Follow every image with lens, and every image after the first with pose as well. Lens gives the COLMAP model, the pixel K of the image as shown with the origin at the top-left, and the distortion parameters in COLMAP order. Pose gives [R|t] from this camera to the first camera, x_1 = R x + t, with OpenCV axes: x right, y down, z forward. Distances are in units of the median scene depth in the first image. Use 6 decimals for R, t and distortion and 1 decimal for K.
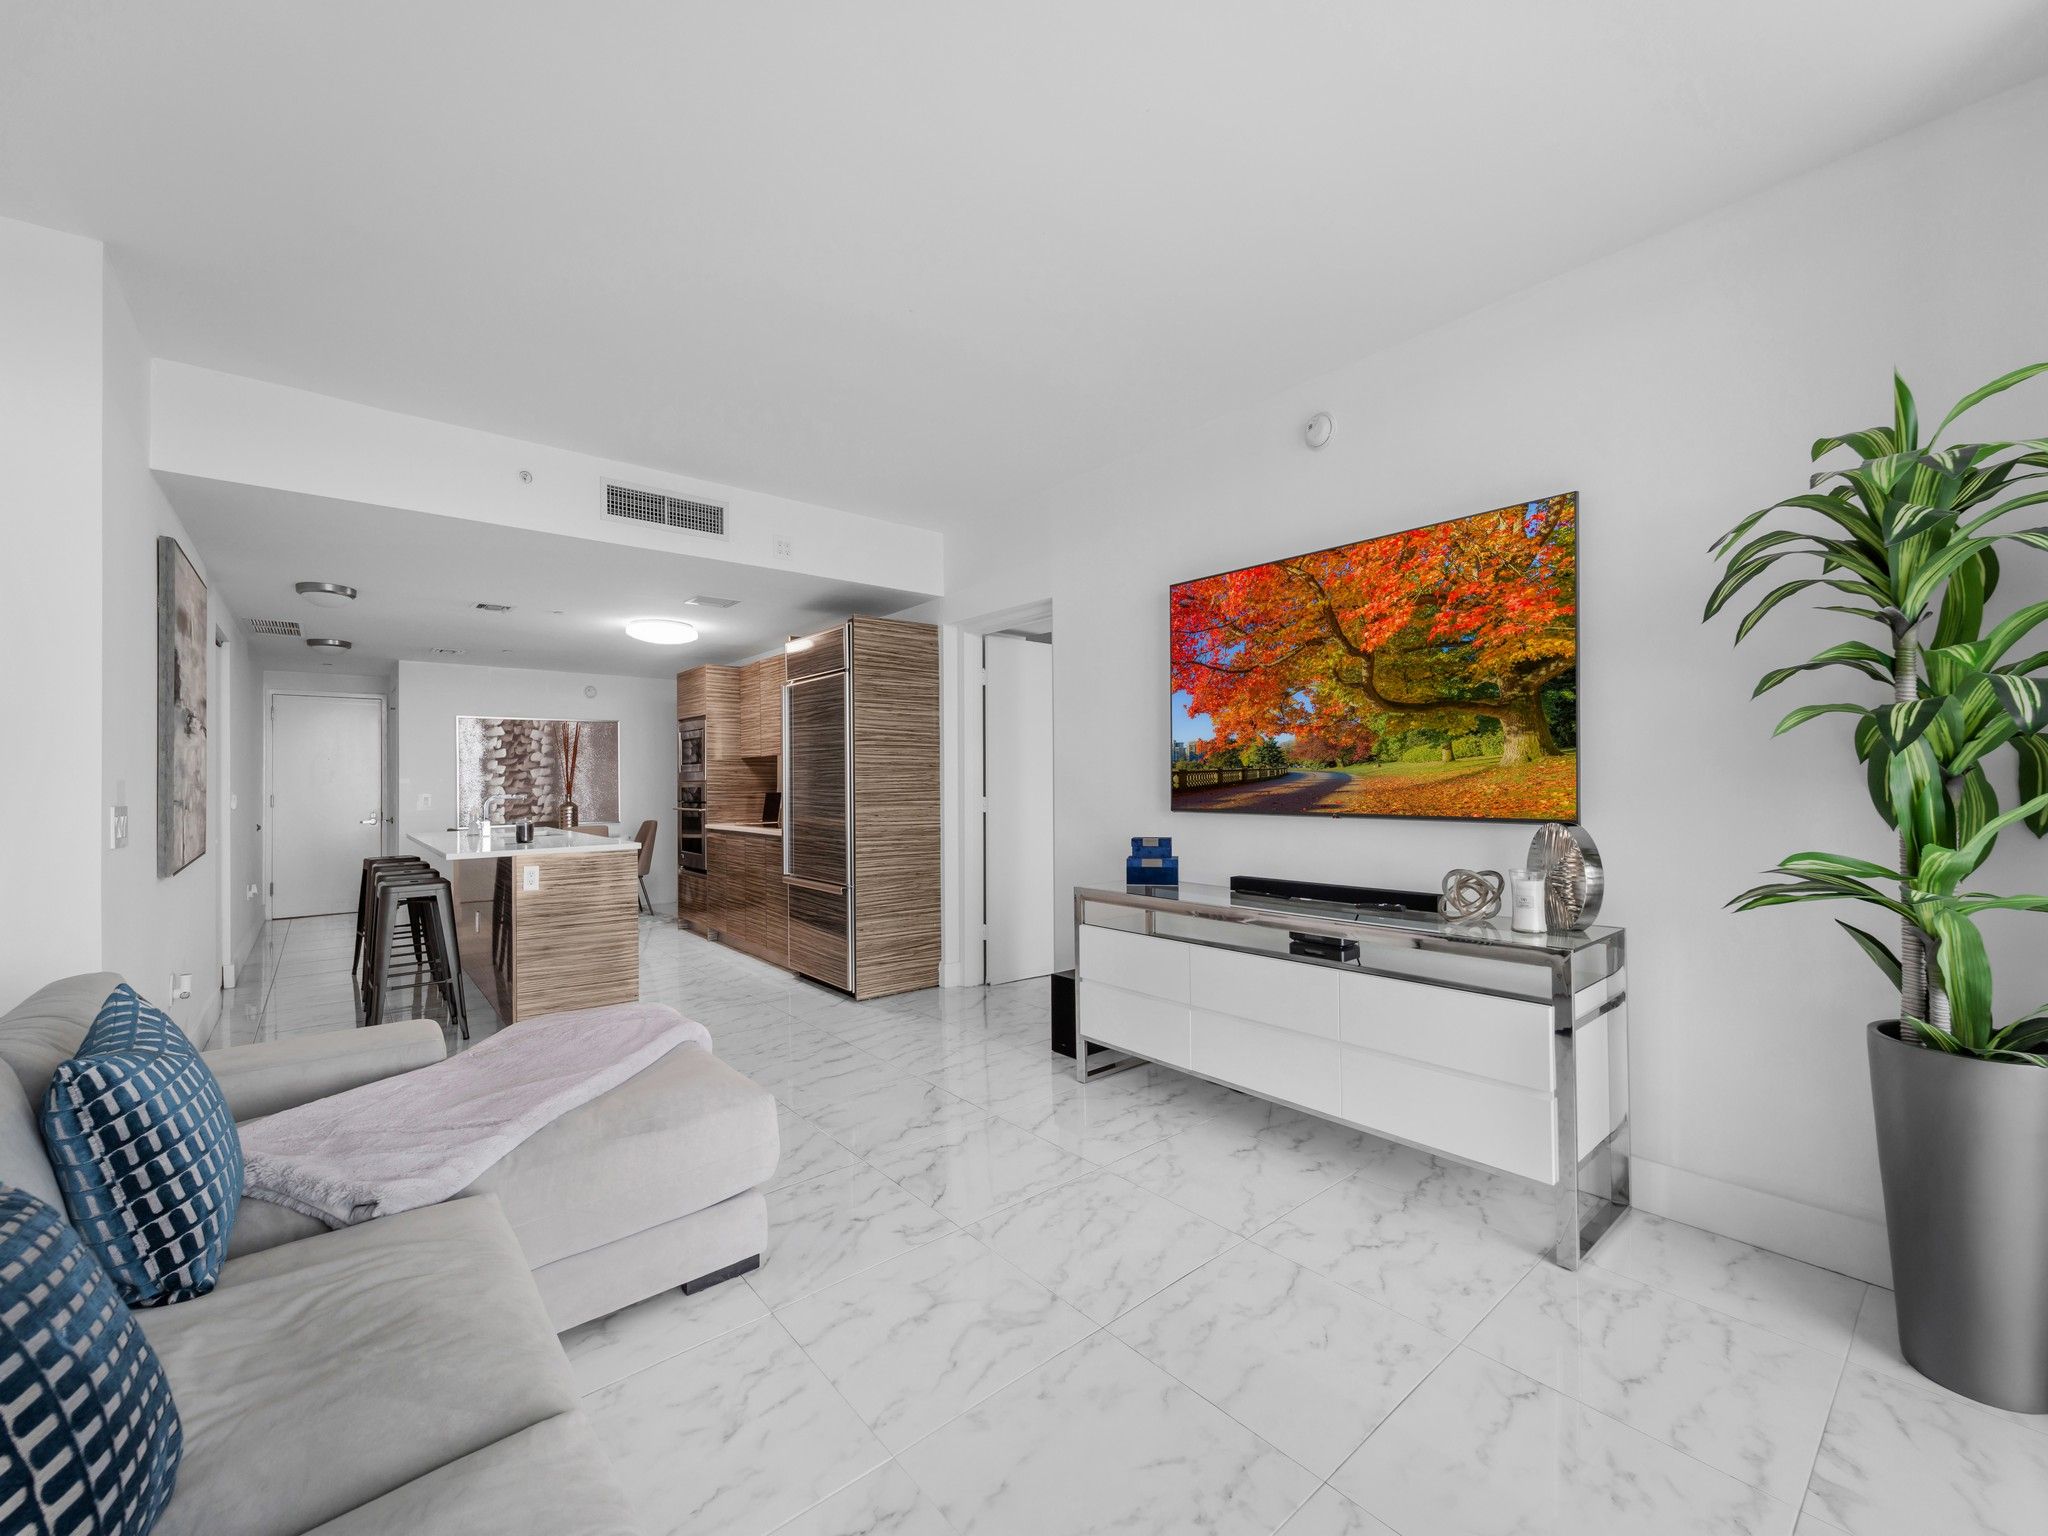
lens RADIAL K [[839.6, 0, 1026.3], [0, 839.6, 771.1], [0, 0, 1]] dist [-0.000439, -0.000141]
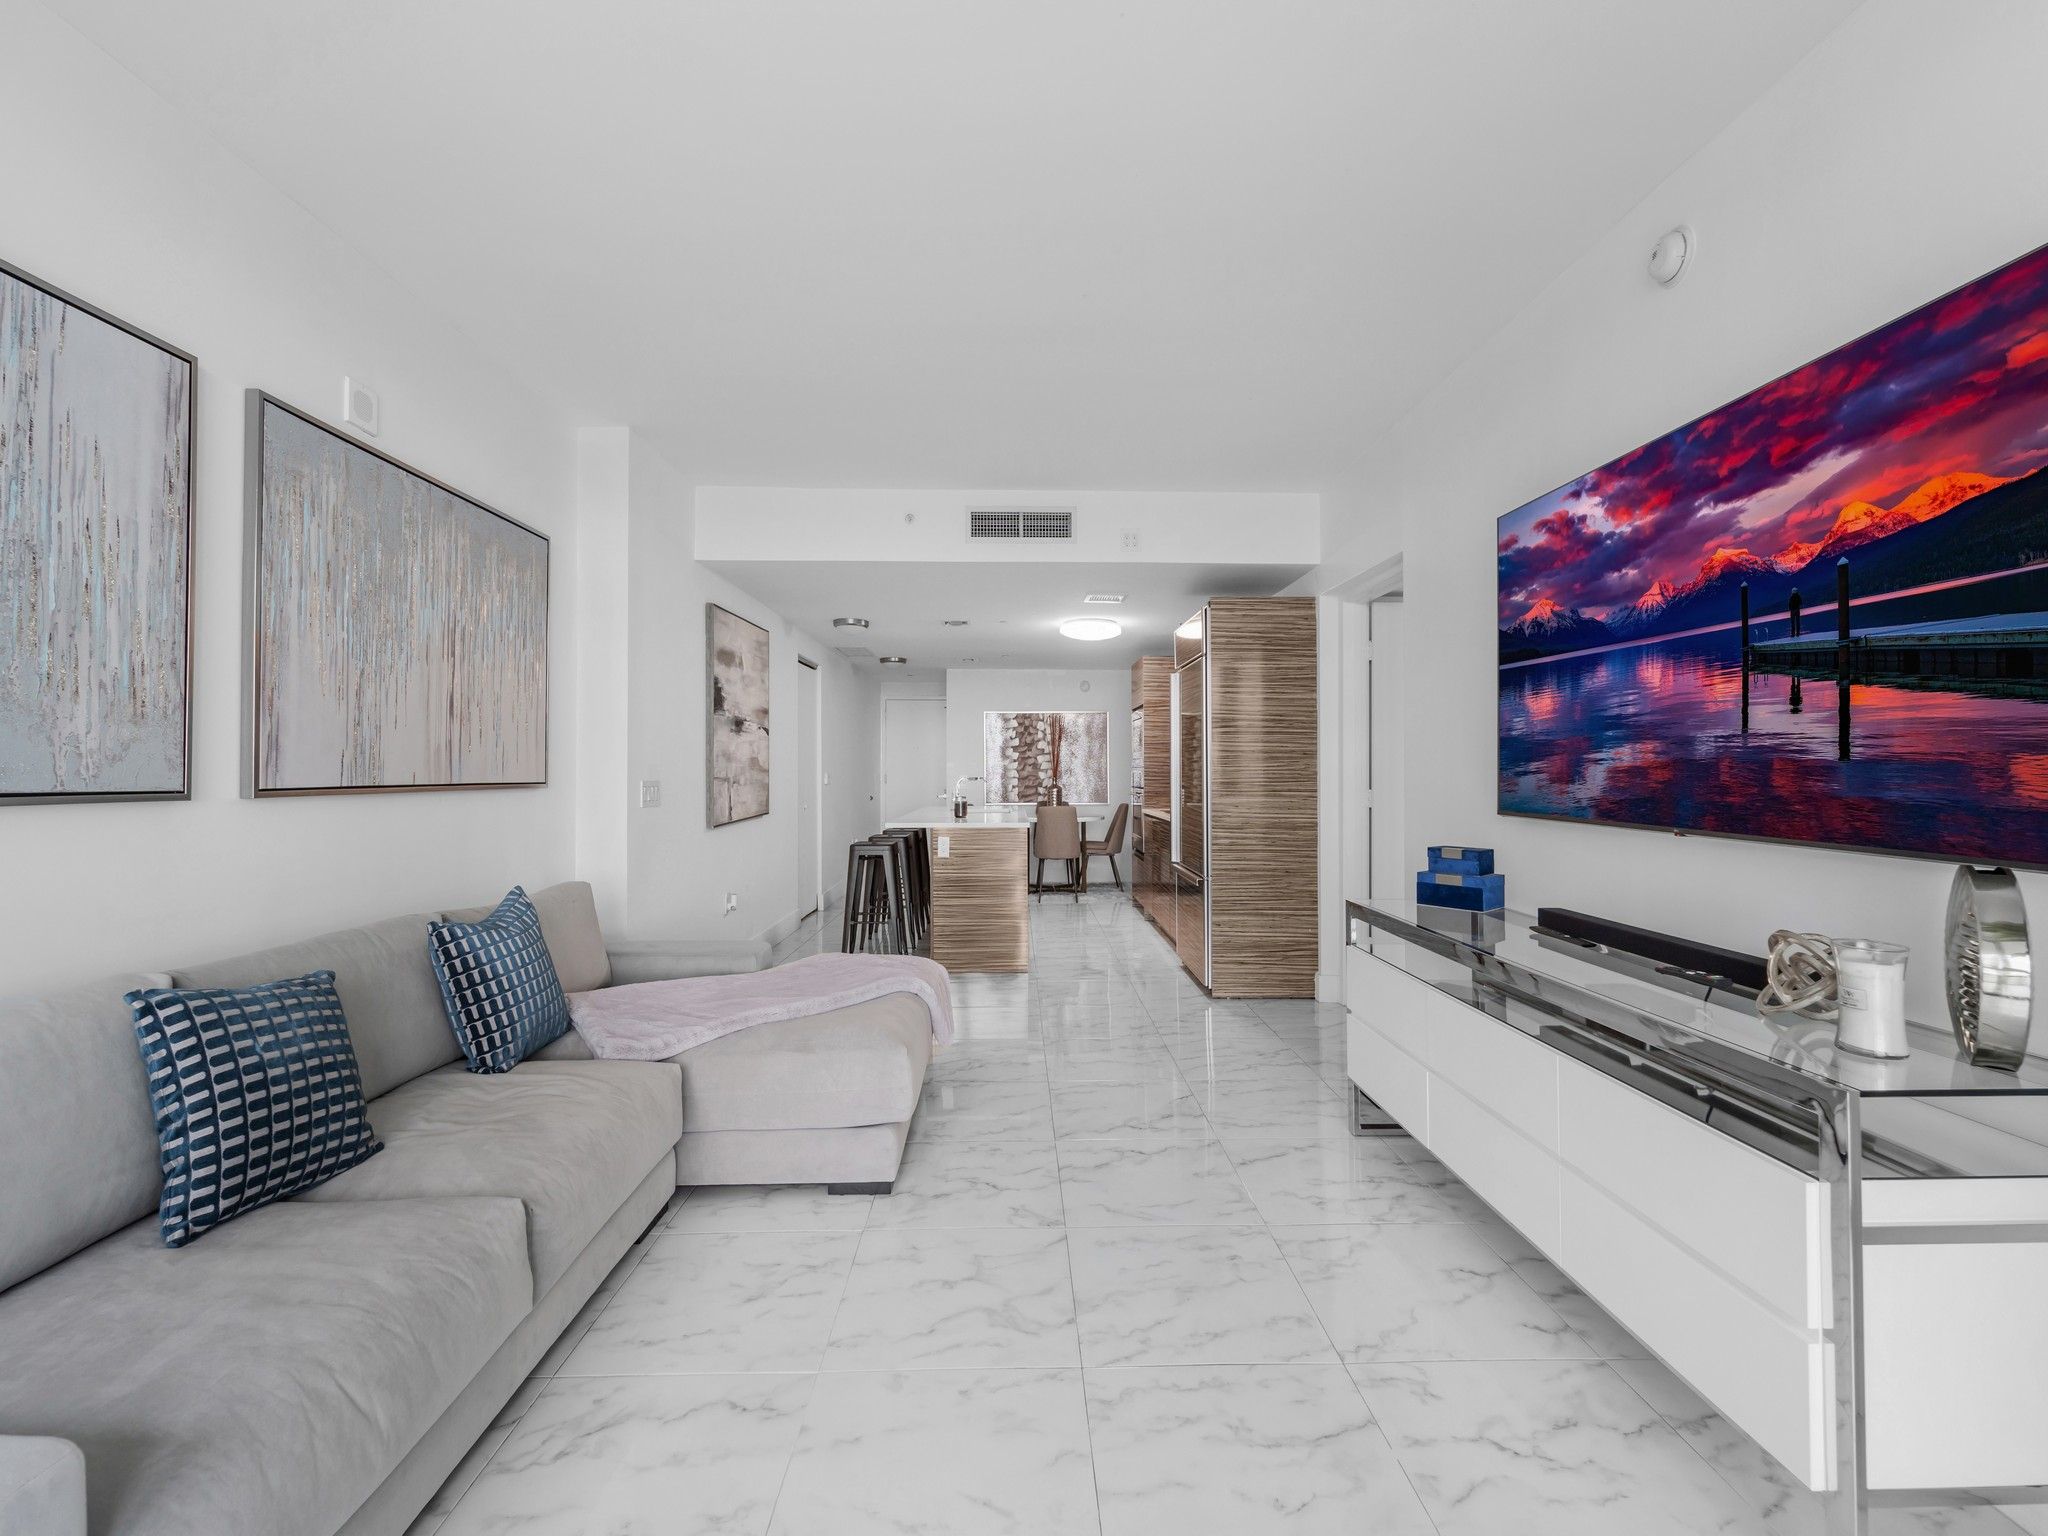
lens RADIAL K [[869.3, 0, 1023.9], [0, 869.3, 761.8], [0, 0, 1]] dist [-0.000761, -0.000766]
pose [[0.777123, 0.006575, -0.629315, 0.240841], [-0.002699, 0.999971, 0.007114, -0.003393], [0.629343, -0.003830, 0.777118, 0.083611]]
